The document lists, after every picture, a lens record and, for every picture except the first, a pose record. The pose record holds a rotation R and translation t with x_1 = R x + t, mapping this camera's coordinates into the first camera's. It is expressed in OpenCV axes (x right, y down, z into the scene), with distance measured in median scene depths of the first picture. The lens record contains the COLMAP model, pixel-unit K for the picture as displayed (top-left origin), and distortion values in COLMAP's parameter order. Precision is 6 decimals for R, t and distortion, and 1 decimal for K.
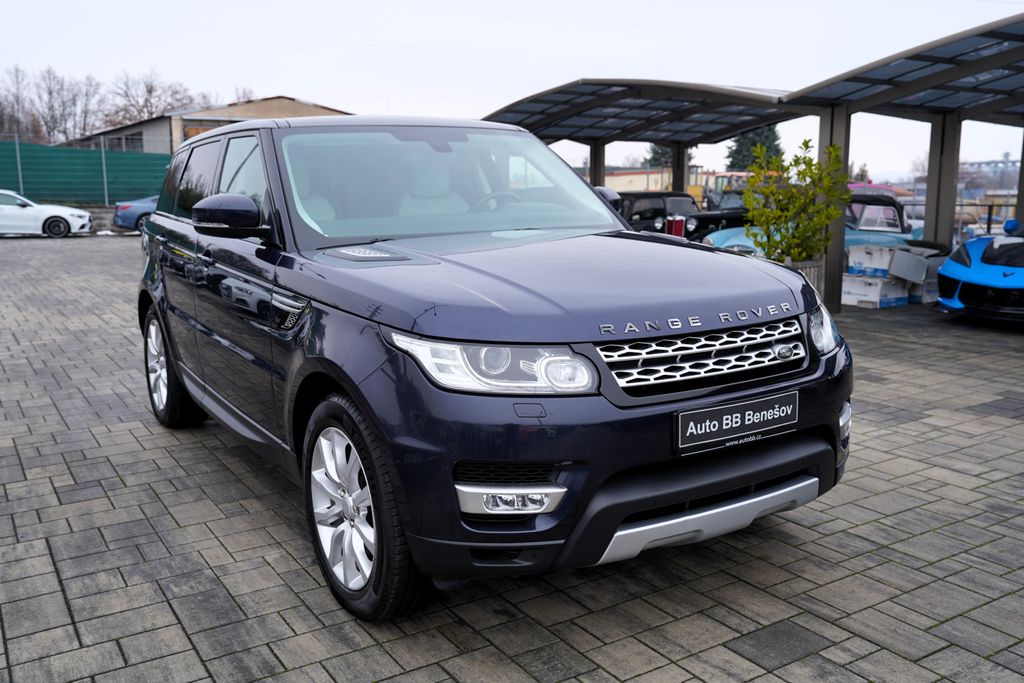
lens RADIAL K [[902.2, 0, 525.5], [0, 902.2, 339.2], [0, 0, 1]] dist [-0.007209, 0.008060]
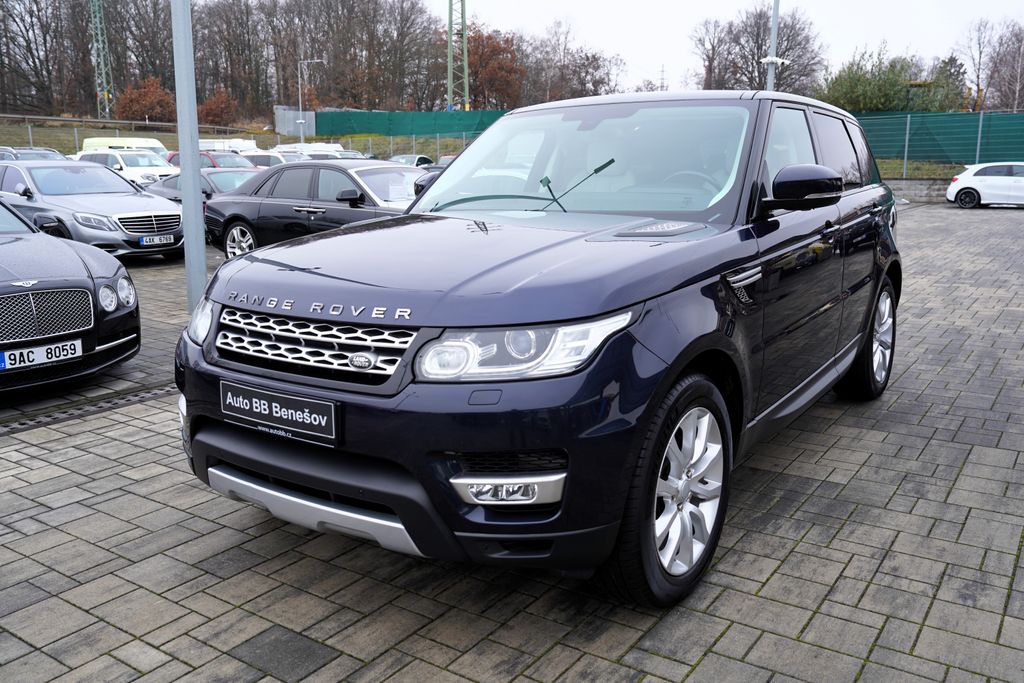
lens RADIAL K [[854.1, 0, 548.0], [0, 854.1, 341.9], [0, 0, 1]] dist [-0.059045, 0.092386]
pose [[0.400885, 0.182329, -0.897802, 1.150566], [-0.150301, 0.979806, 0.131870, -0.146503], [0.903715, 0.082076, 0.420194, 0.858328]]
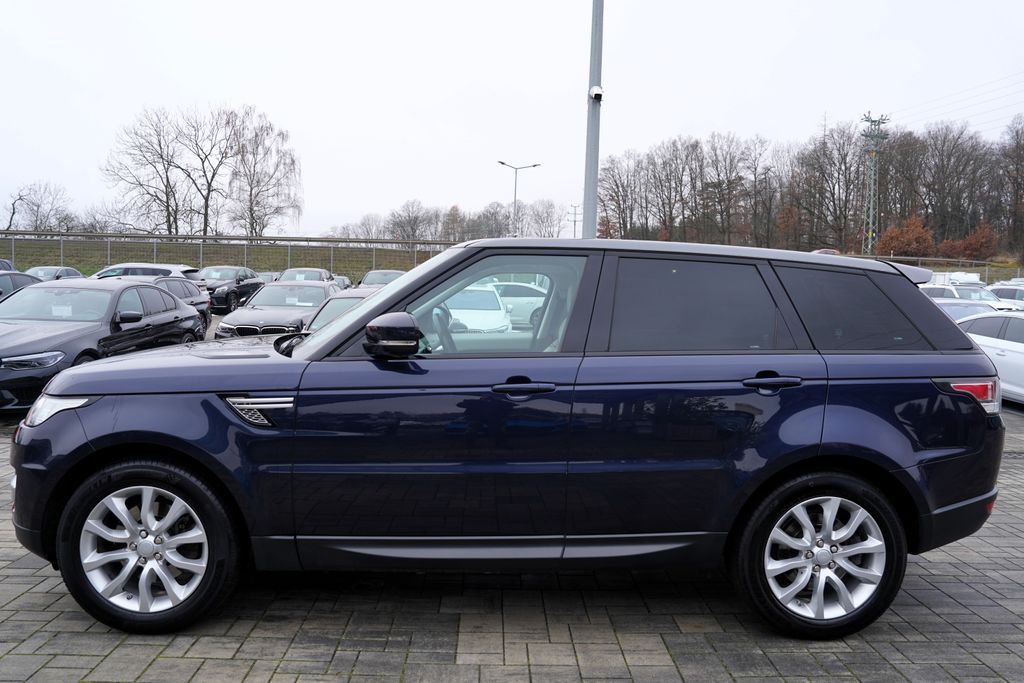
lens RADIAL K [[773.5, 0, 512.0], [0, 773.5, 341.5], [0, 0, 1]] dist [-0.126113, 0.126543]
pose [[-0.525384, 0.048211, -0.849498, 1.023161], [-0.170558, 0.972162, 0.160656, -0.462476], [0.833596, 0.229295, -0.502535, 2.420594]]
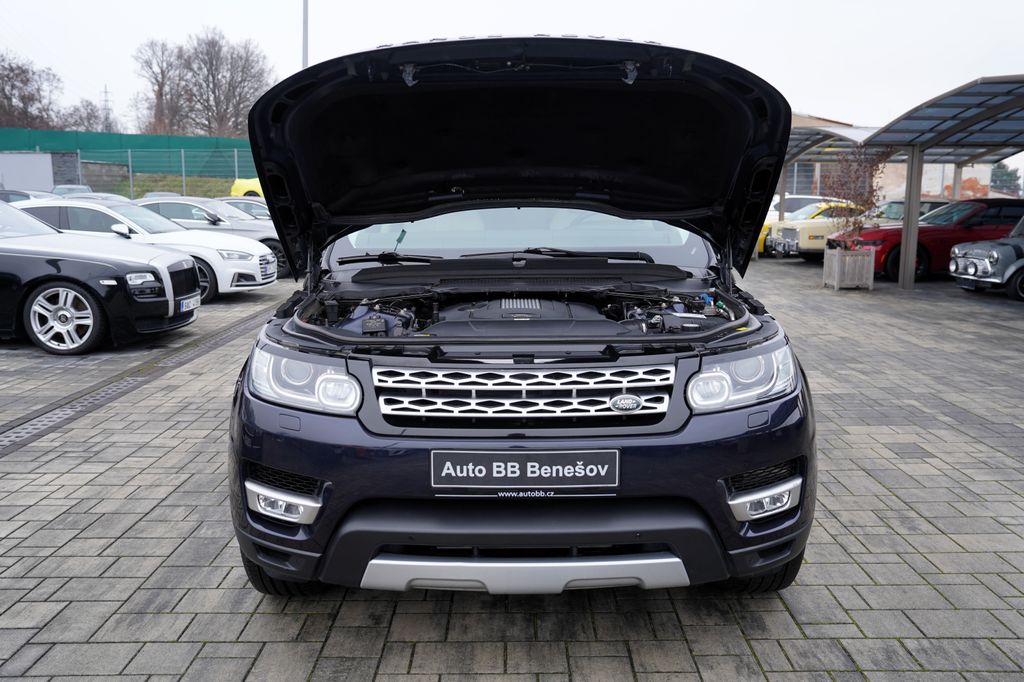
lens RADIAL K [[854.1, 0, 548.0], [0, 854.1, 341.4], [0, 0, 1]] dist [-0.059045, 0.092386]
pose [[0.851723, 0.094945, -0.515318, 0.669113], [-0.099977, 0.994826, 0.018049, -0.054430], [0.514366, 0.036147, 0.856809, 0.278147]]
